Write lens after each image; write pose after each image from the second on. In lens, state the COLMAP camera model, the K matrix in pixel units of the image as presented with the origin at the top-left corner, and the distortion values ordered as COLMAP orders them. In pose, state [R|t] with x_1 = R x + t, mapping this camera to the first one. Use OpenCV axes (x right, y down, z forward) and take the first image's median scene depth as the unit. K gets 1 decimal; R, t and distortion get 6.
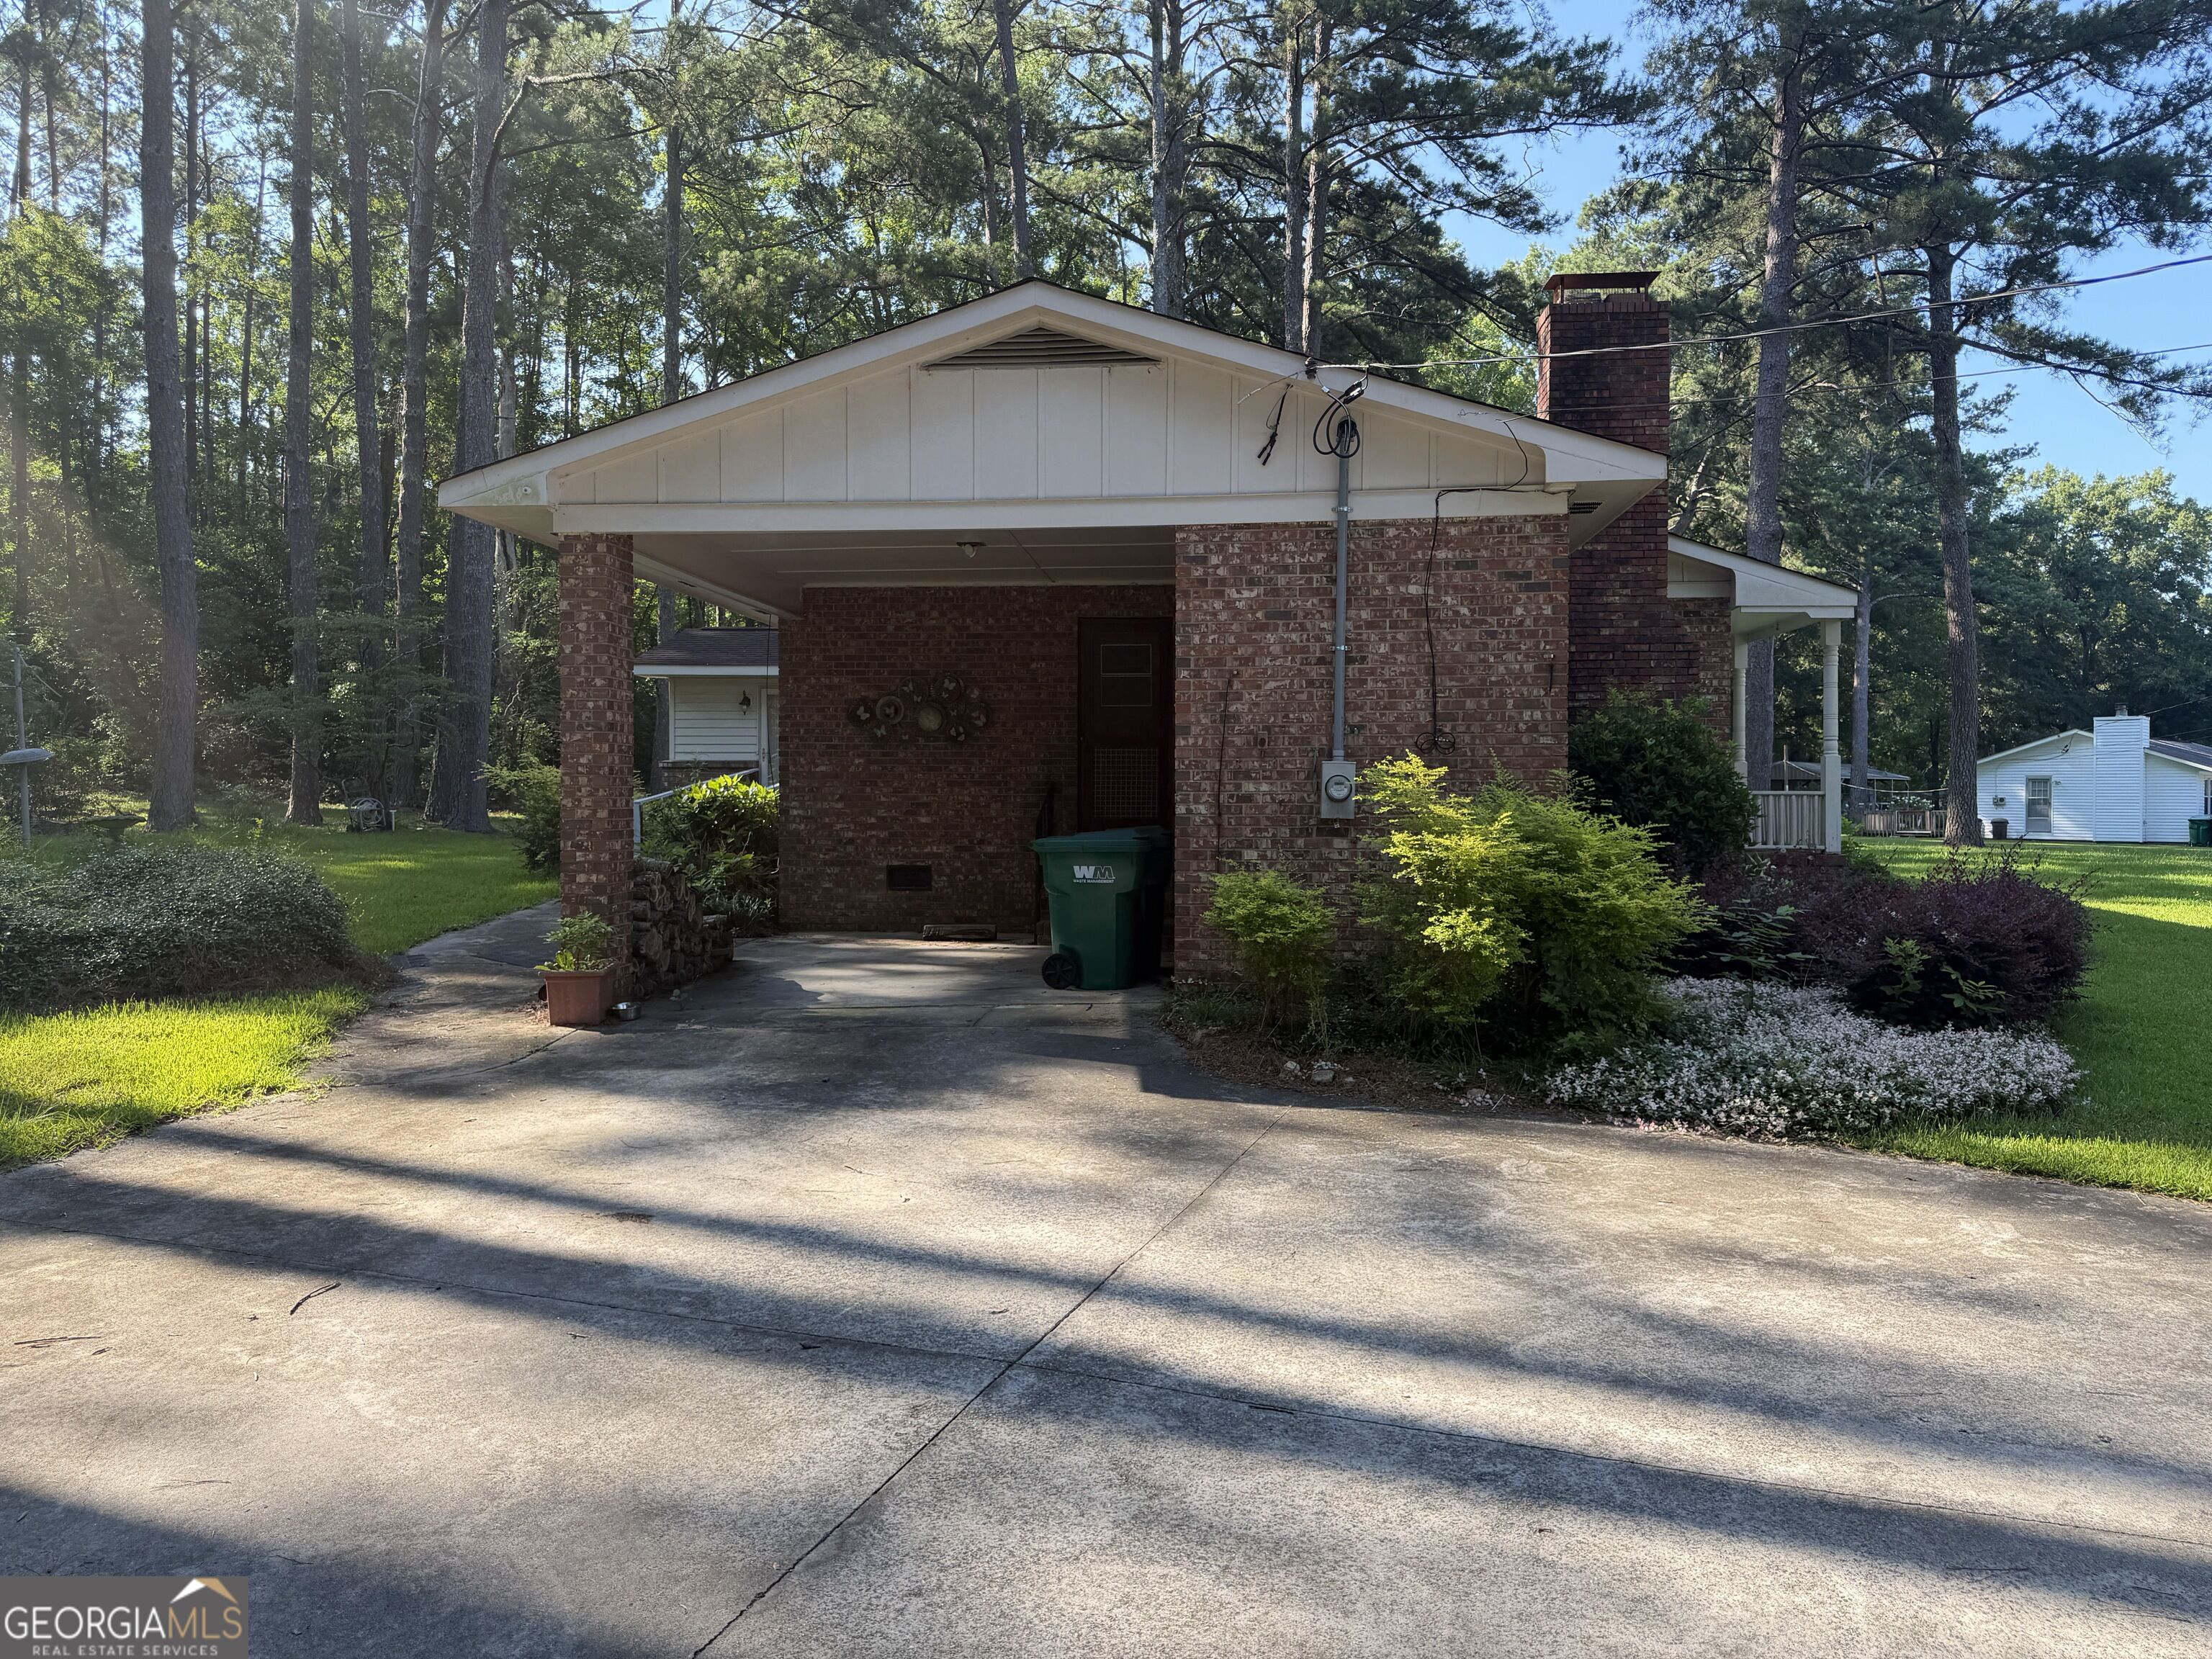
lens RADIAL K [[1552.7, 0, 1106.0], [0, 1552.7, 829.5], [0, 0, 1]] dist [0.032266, -0.038715]
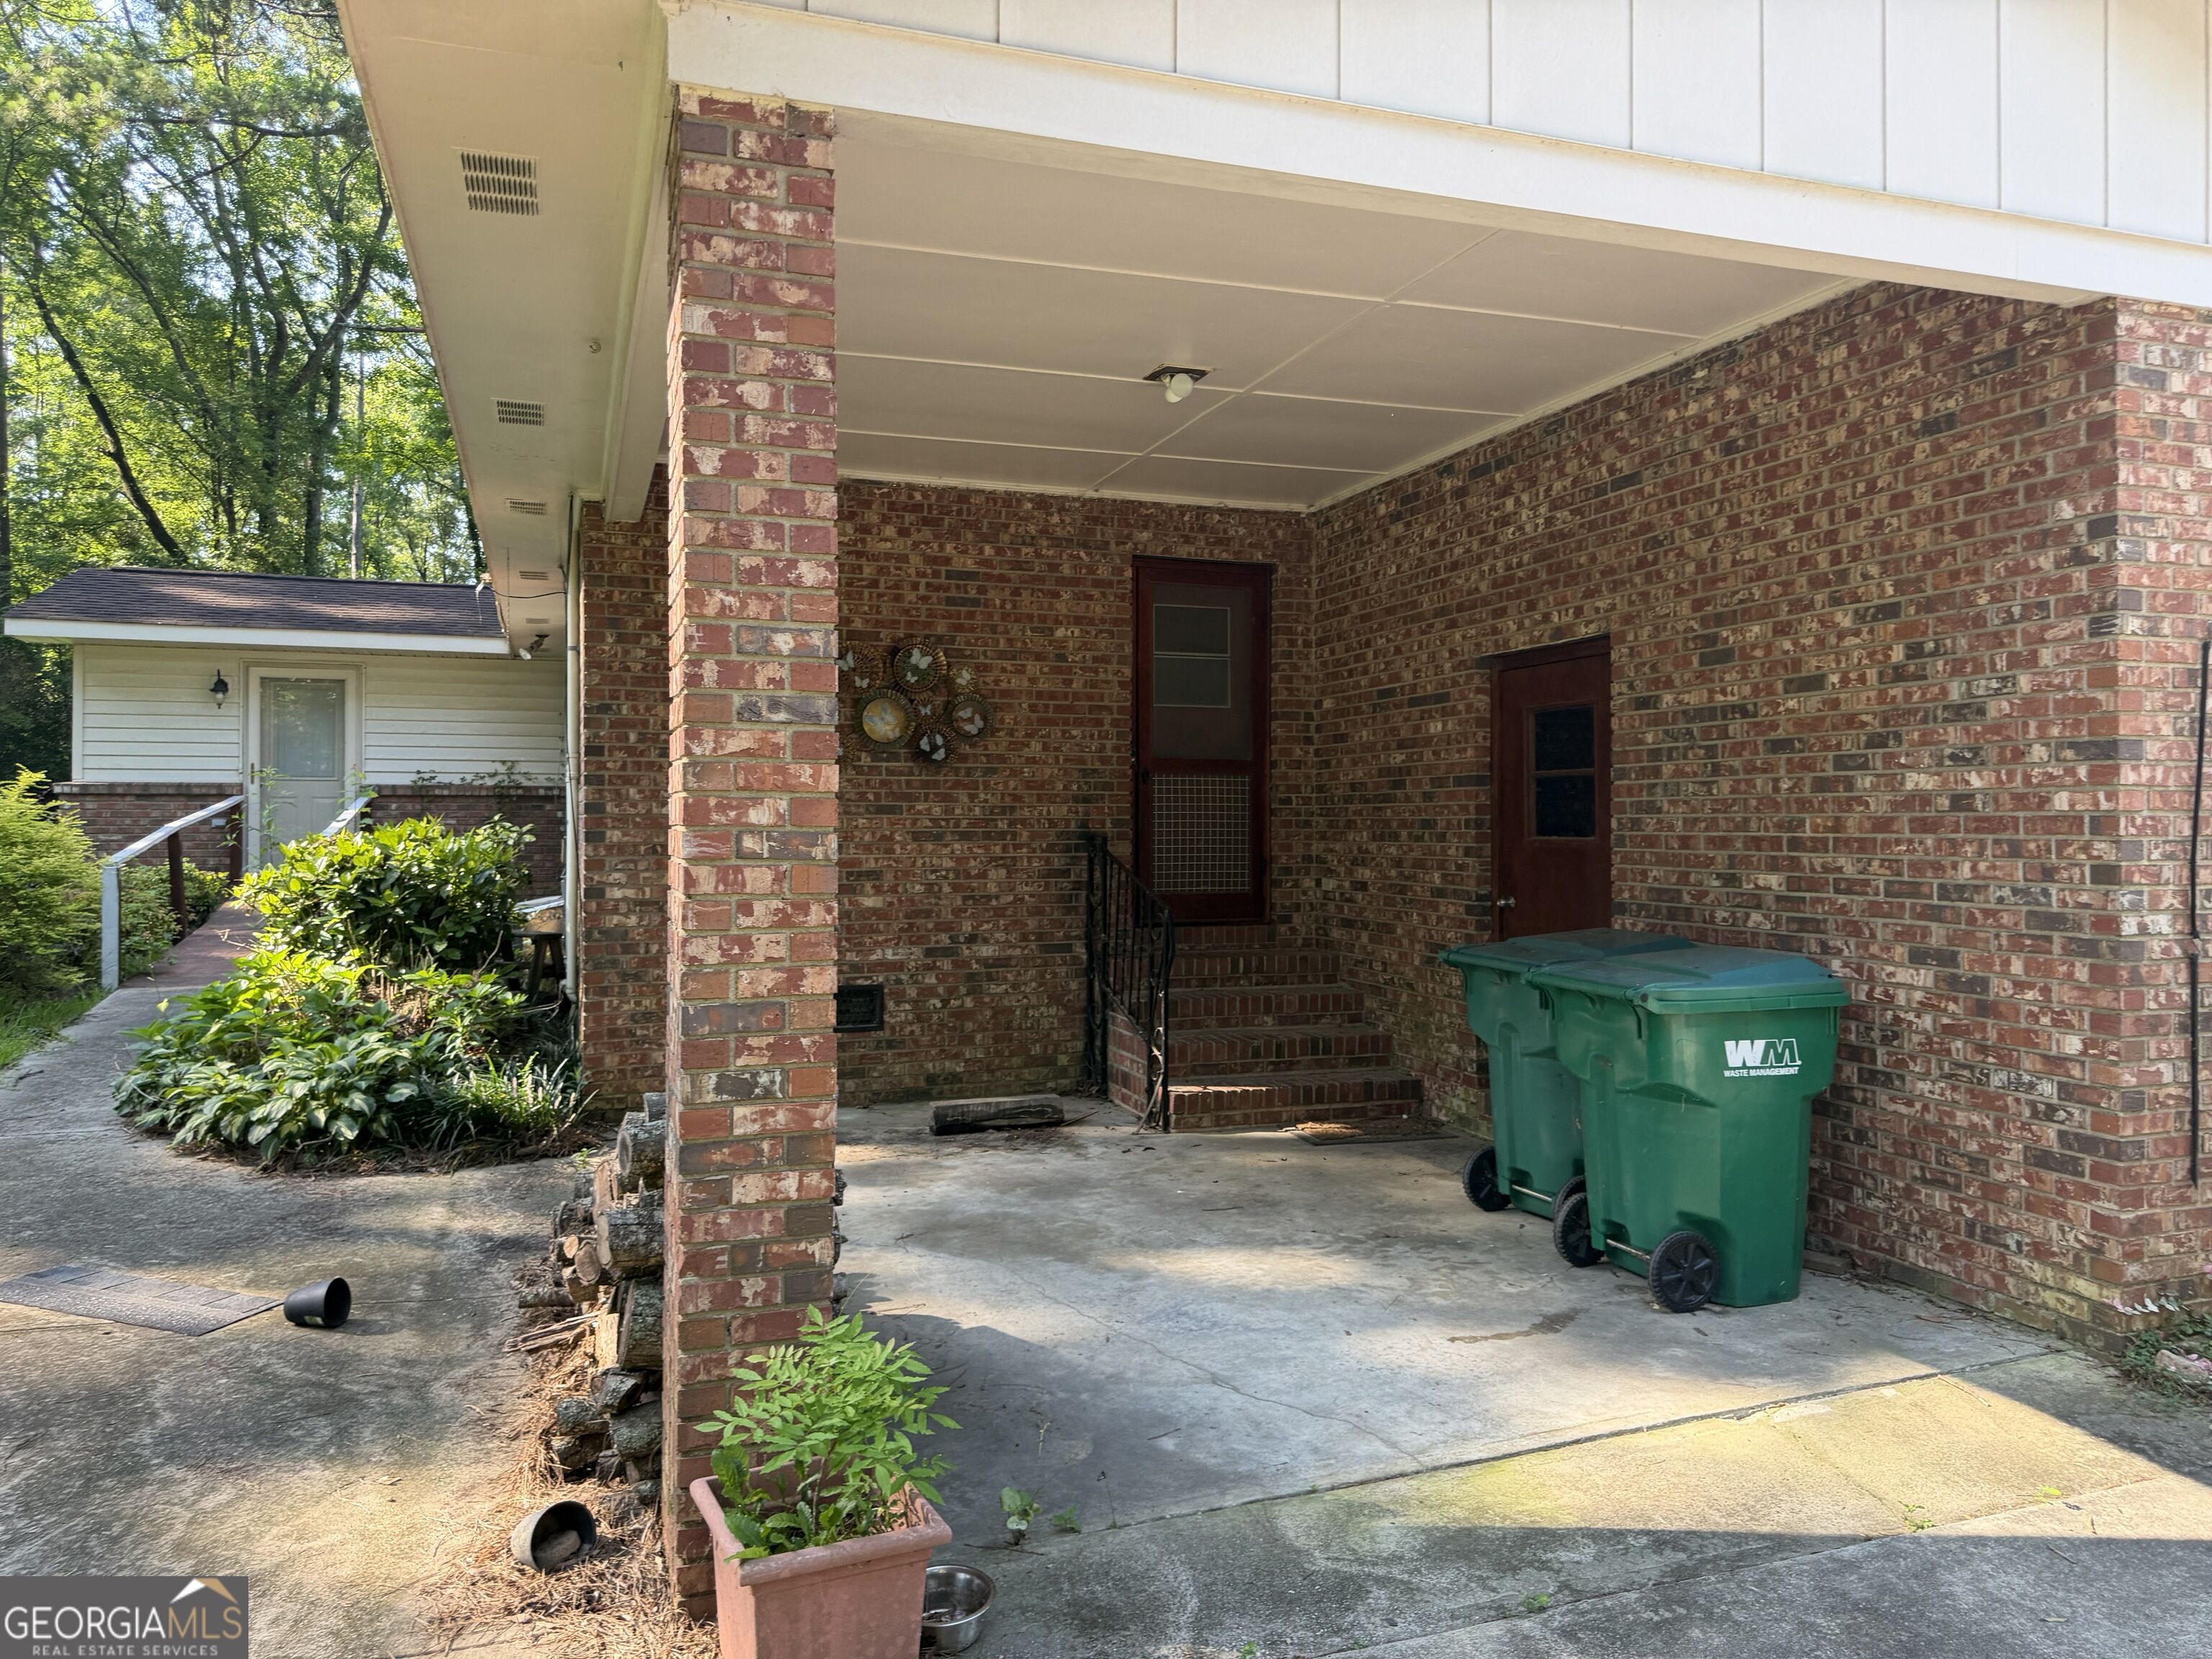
lens RADIAL K [[1573.8, 0, 1104.4], [0, 1573.8, 822.7], [0, 0, 1]] dist [0.042612, -0.039656]
pose [[0.913837, -0.002840, 0.406070, -0.285415], [0.009949, 0.999832, -0.015398, -0.026531], [-0.405958, 0.018111, 0.913712, 0.481644]]
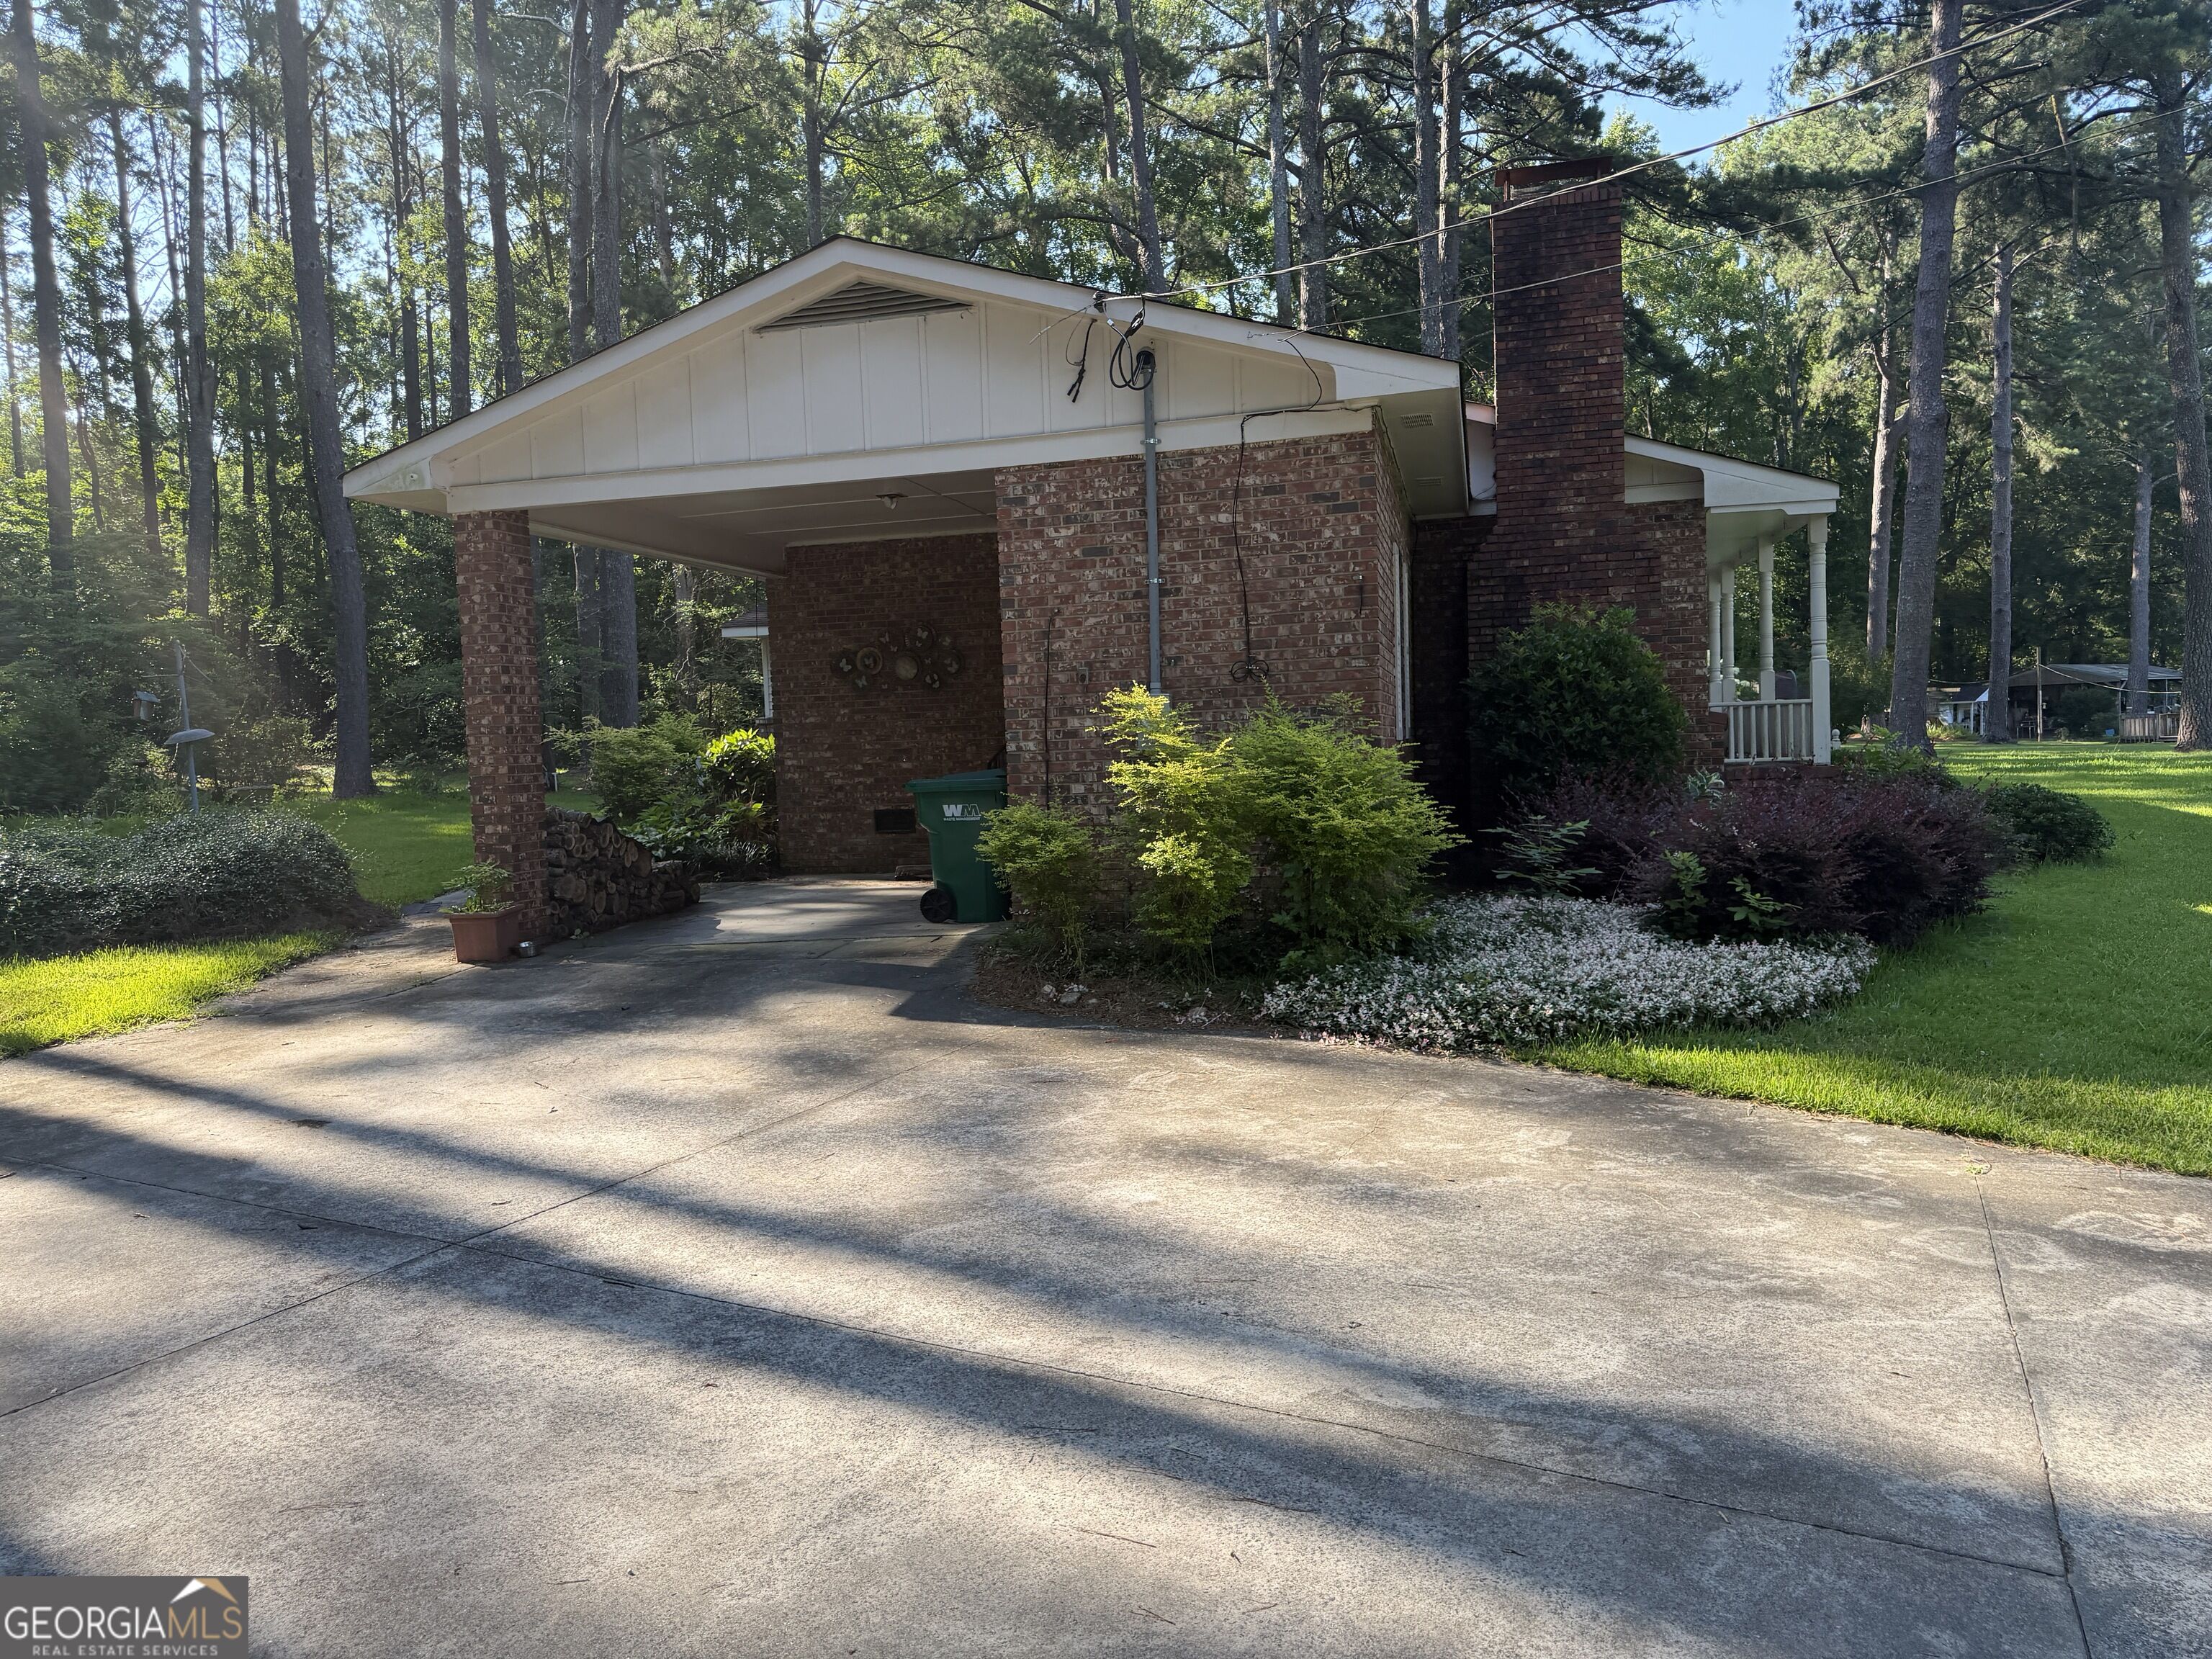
lens RADIAL K [[1538.9, 0, 1081.8], [0, 1538.9, 860.8], [0, 0, 1]] dist [0.064432, -0.085121]
pose [[0.985252, -0.025836, -0.169148, 0.184206], [0.035539, 0.997876, 0.054590, 0.006083], [0.167378, -0.059796, 0.984078, -0.006057]]
